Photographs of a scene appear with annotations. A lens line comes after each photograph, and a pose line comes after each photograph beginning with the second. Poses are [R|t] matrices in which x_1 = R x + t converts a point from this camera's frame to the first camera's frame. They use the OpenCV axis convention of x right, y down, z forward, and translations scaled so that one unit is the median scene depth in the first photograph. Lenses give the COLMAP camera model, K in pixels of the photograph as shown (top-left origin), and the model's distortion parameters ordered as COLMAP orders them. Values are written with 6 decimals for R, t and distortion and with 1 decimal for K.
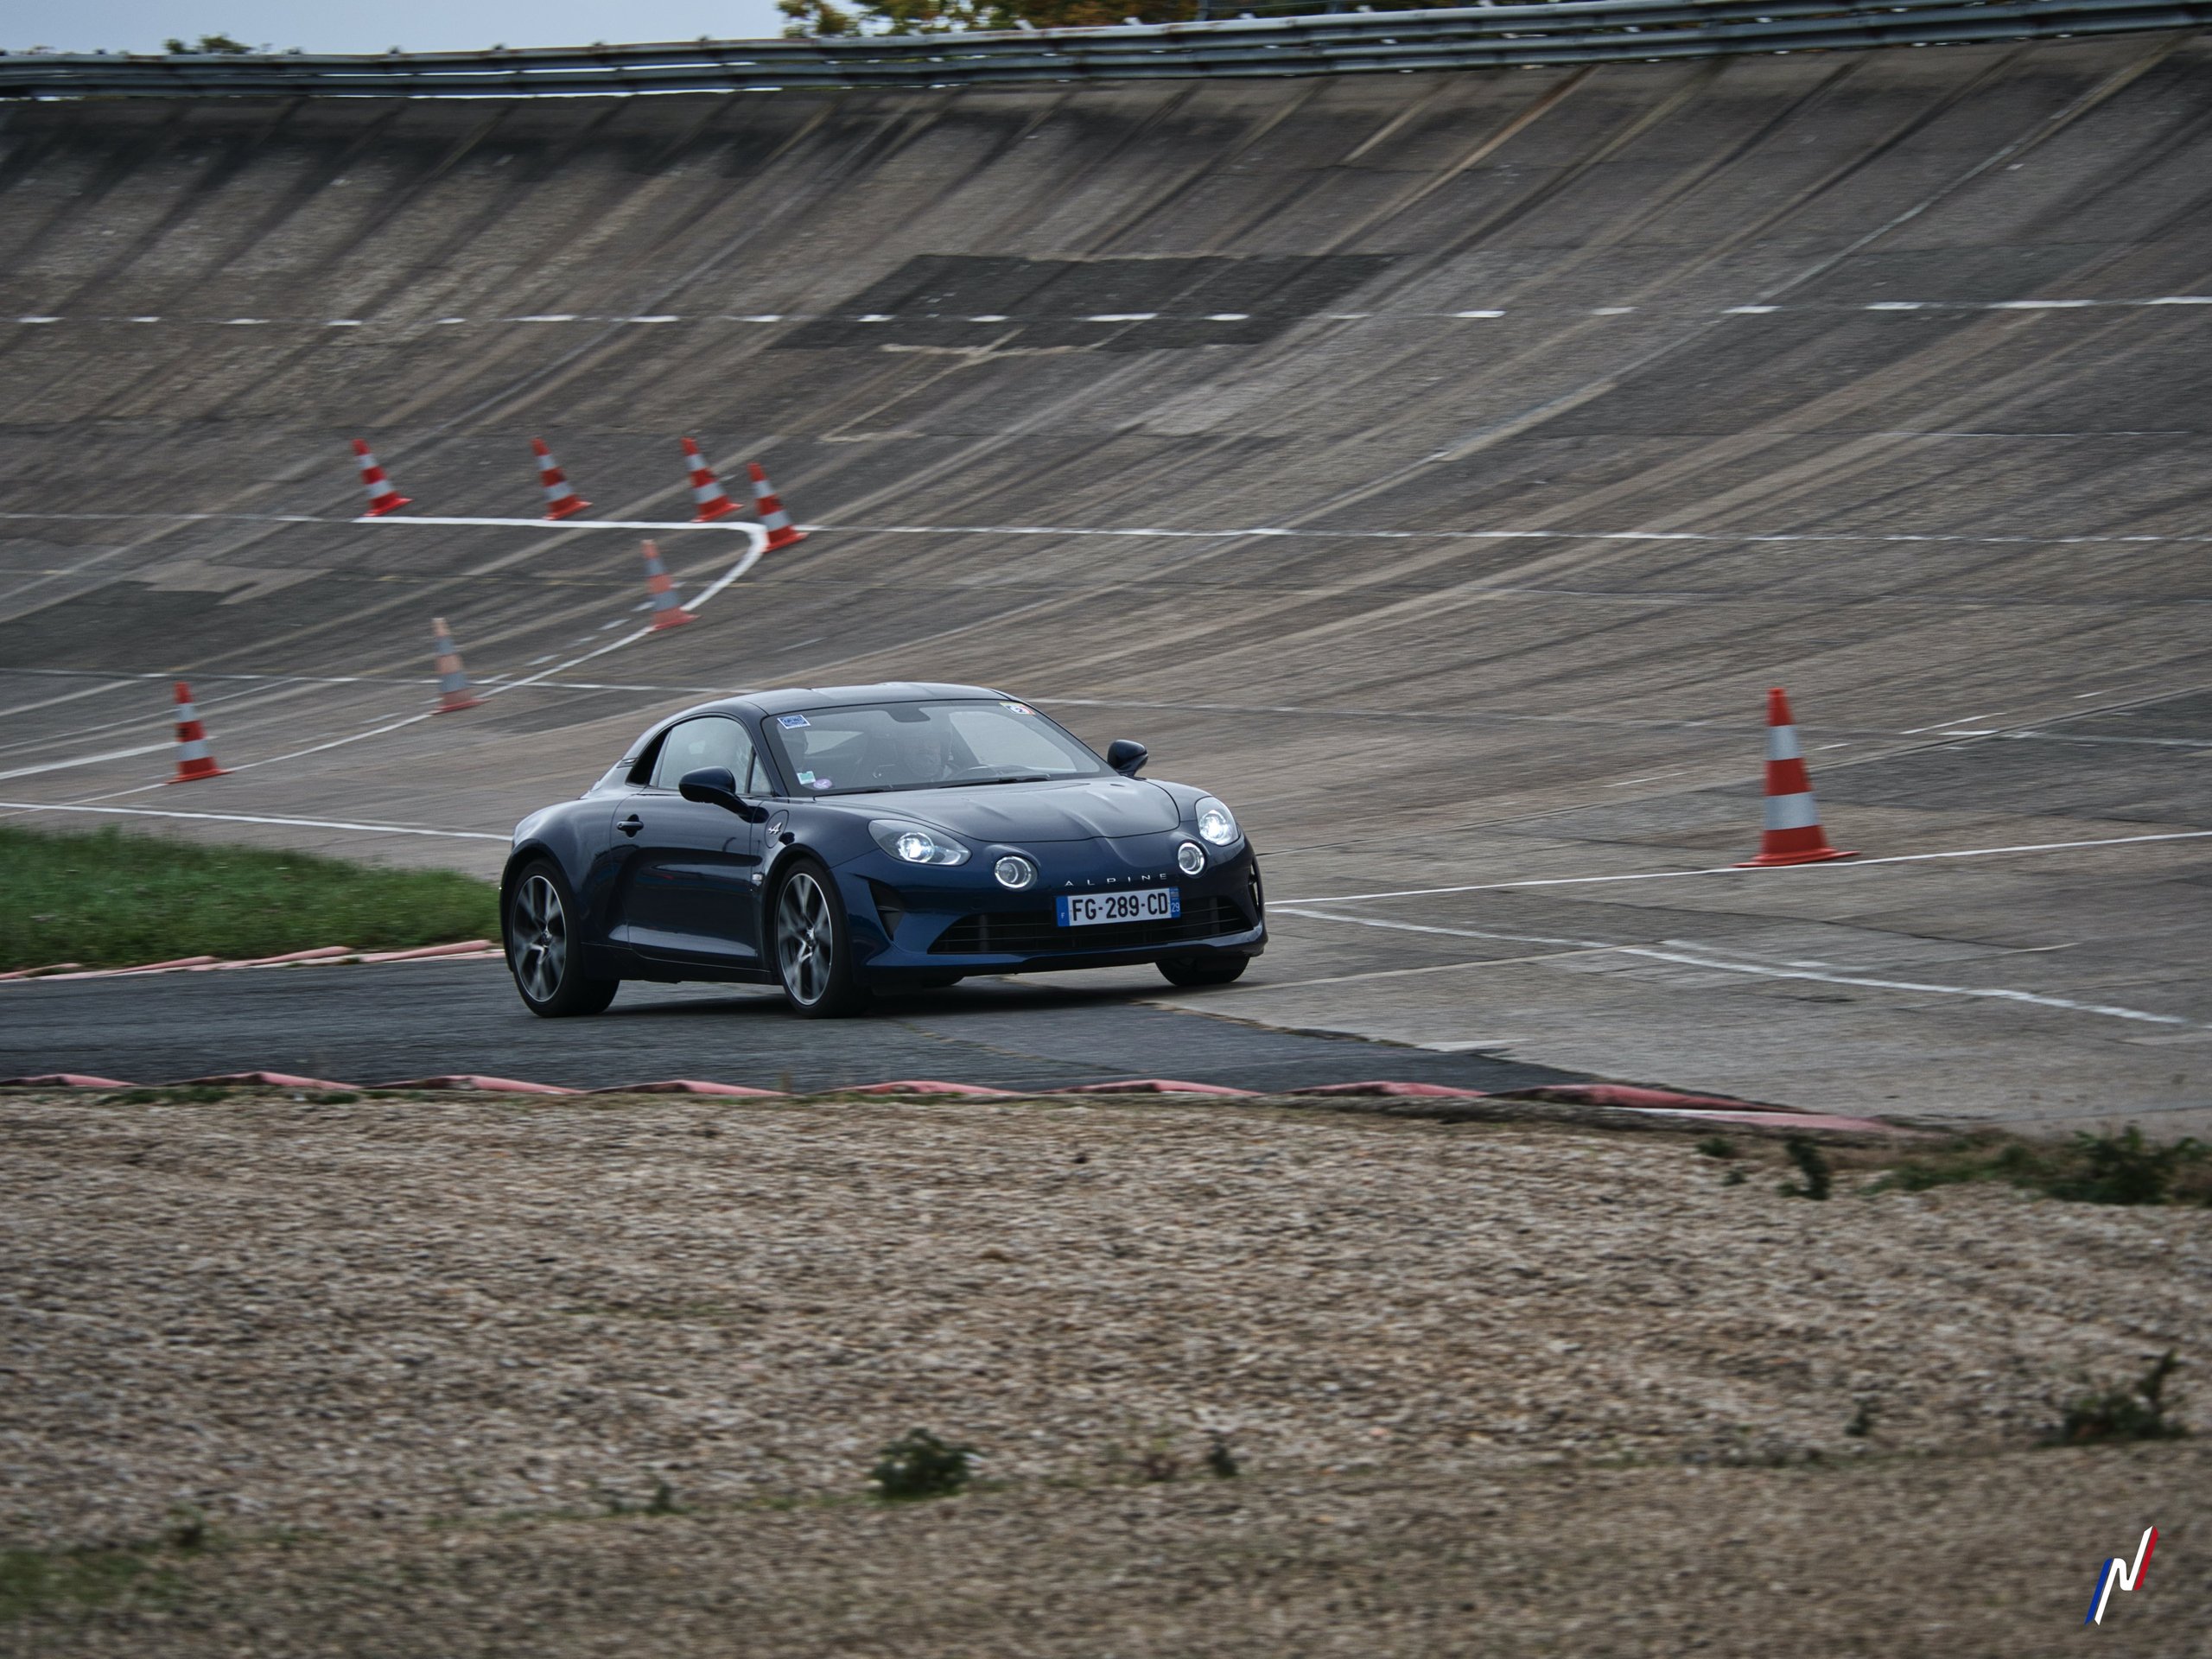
lens RADIAL K [[11016.3, 0, 1103.8], [0, 11016.3, 837.7], [0, 0, 1]] dist [1.078923, 0.000000]
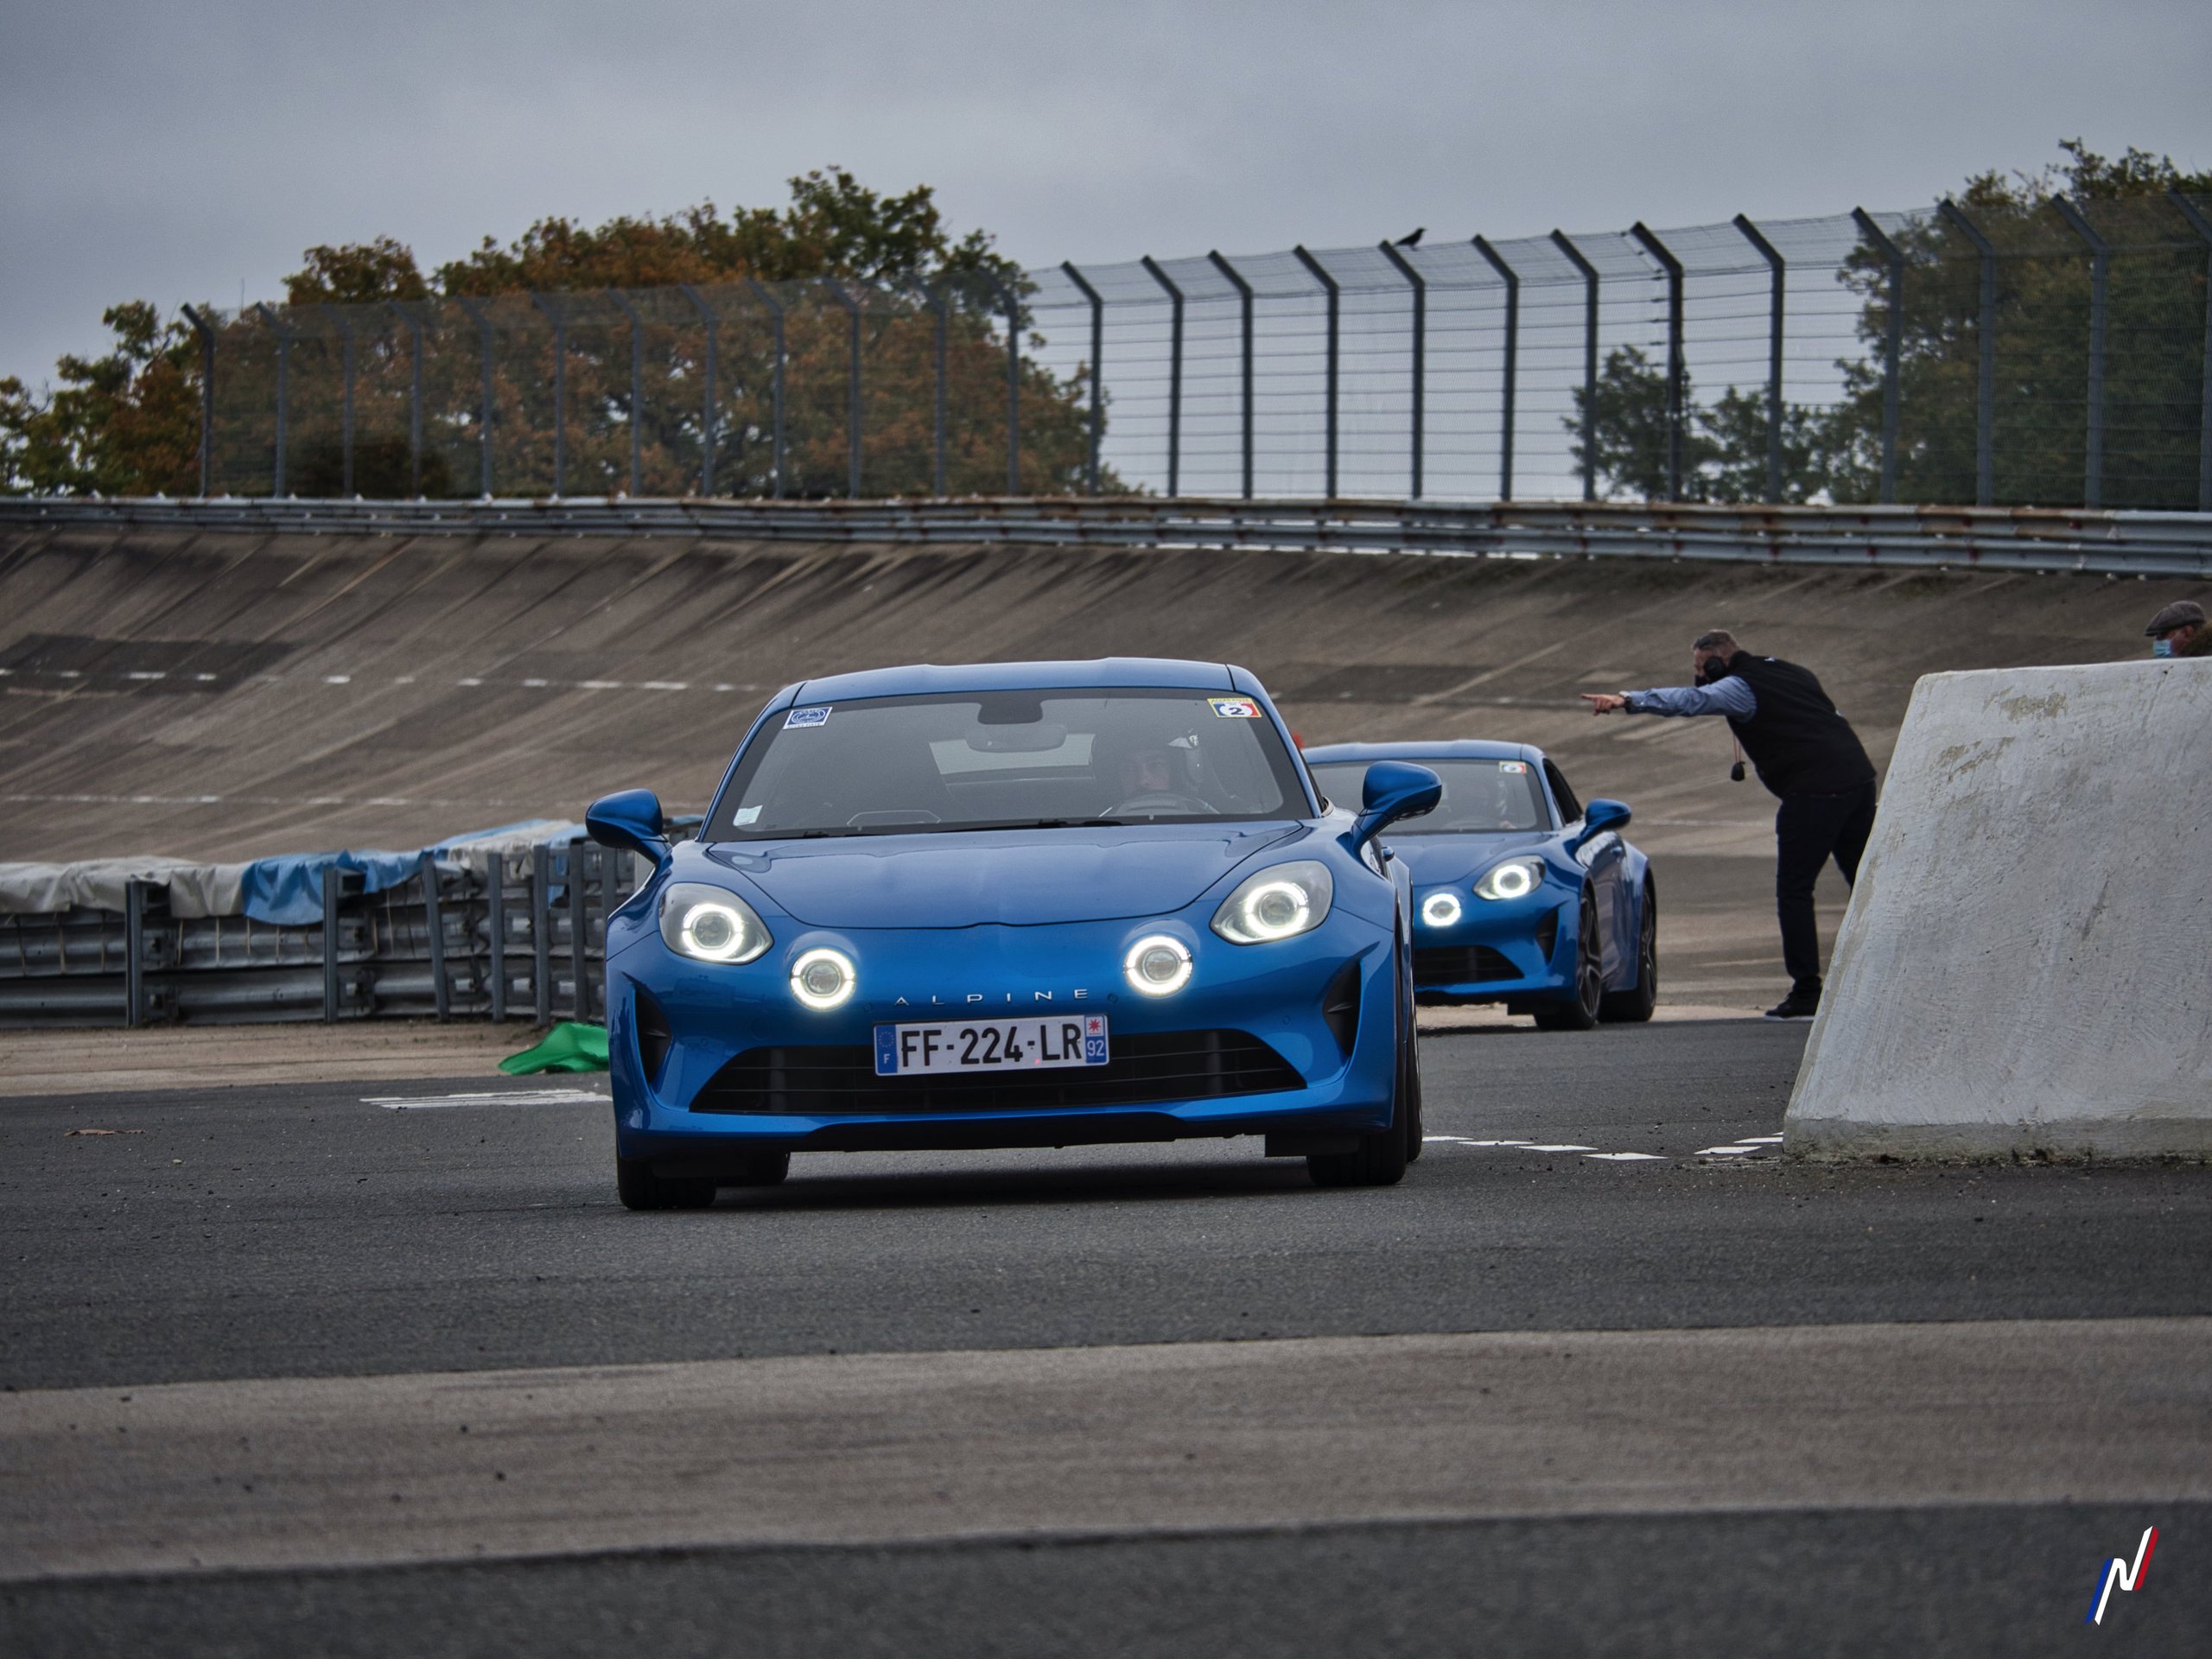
lens RADIAL K [[11016.3, 0, 1103.5], [0, 11016.3, 821.9], [0, 0, 1]] dist [1.078923, 0.000000]
pose [[0.997372, -0.000342, 0.072449, 0.026579], [0.002211, 0.999667, -0.025717, 0.022018], [-0.072416, 0.025809, 0.997040, -0.786793]]
